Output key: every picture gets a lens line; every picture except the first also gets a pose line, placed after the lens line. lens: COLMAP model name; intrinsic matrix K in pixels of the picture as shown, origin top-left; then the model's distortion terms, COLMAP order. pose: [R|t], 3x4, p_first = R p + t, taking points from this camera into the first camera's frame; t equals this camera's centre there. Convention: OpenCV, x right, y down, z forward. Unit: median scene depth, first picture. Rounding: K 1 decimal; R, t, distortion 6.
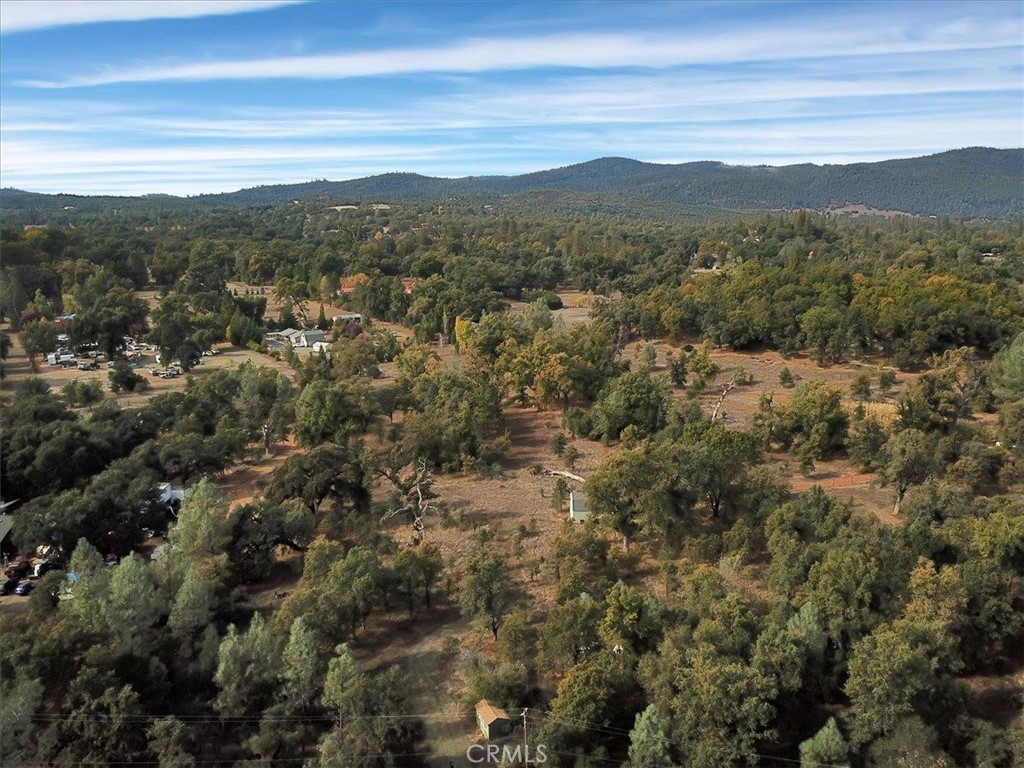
lens RADIAL K [[795.2, 0, 512.0], [0, 795.2, 384.0], [0, 0, 1]] dist [0.006081, -0.005769]
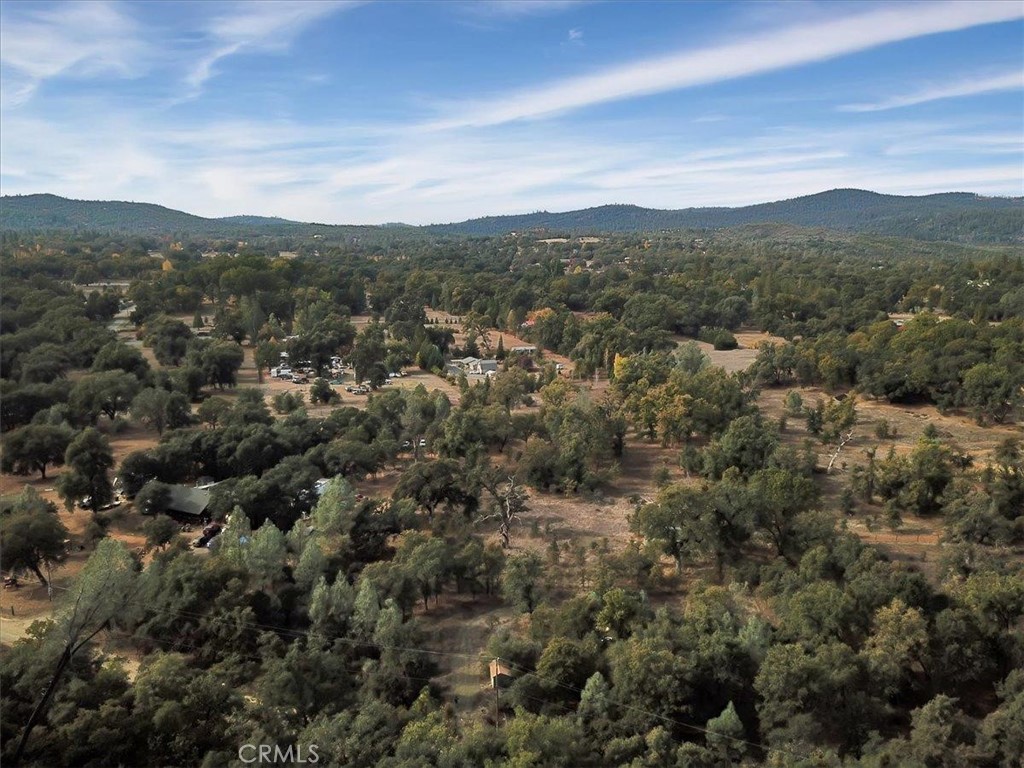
lens RADIAL K [[798.0, 0, 512.0], [0, 798.0, 384.0], [0, 0, 1]] dist [0.077336, -0.225873]
pose [[0.963862, 0.060238, -0.259501, 0.102125], [-0.069817, 0.997171, -0.027848, -0.006247], [0.257090, 0.044960, 0.965341, -0.094523]]
